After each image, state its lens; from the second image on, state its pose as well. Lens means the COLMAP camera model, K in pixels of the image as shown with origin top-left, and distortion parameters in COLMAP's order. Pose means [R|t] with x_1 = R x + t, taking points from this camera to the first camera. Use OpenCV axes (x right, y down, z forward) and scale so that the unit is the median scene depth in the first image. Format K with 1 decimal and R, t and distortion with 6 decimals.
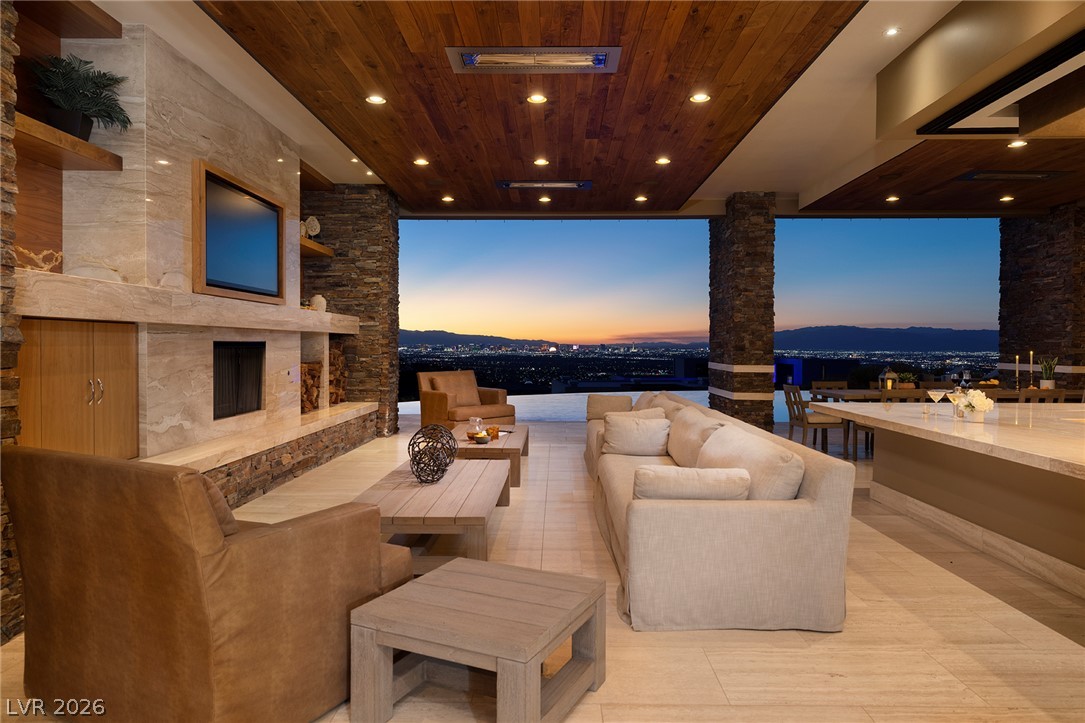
lens RADIAL K [[679.4, 0, 539.3], [0, 679.4, 354.3], [0, 0, 1]] dist [0.004160, 0.001765]
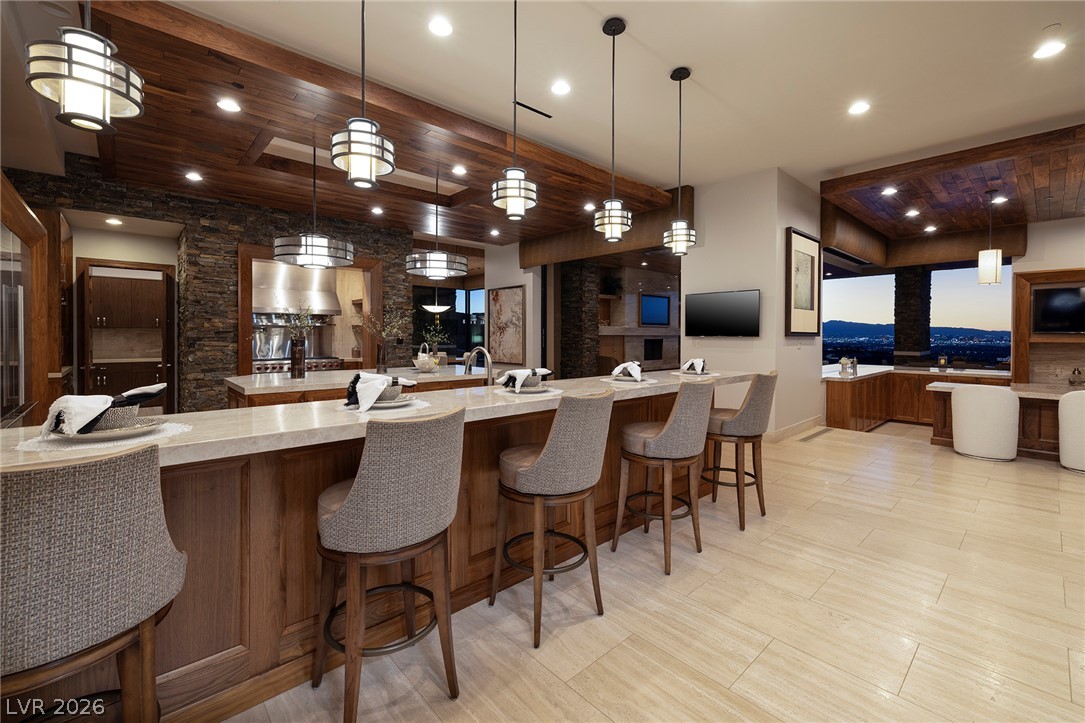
lens RADIAL K [[461.7, 0, 542.7], [0, 461.7, 339.6], [0, 0, 1]] dist [0.004847, -0.000264]
pose [[0.685941, 0.007216, -0.727621, 0.563842], [-0.010829, 0.999941, -0.000291, -0.006052], [0.727576, 0.008079, 0.685979, -0.658500]]
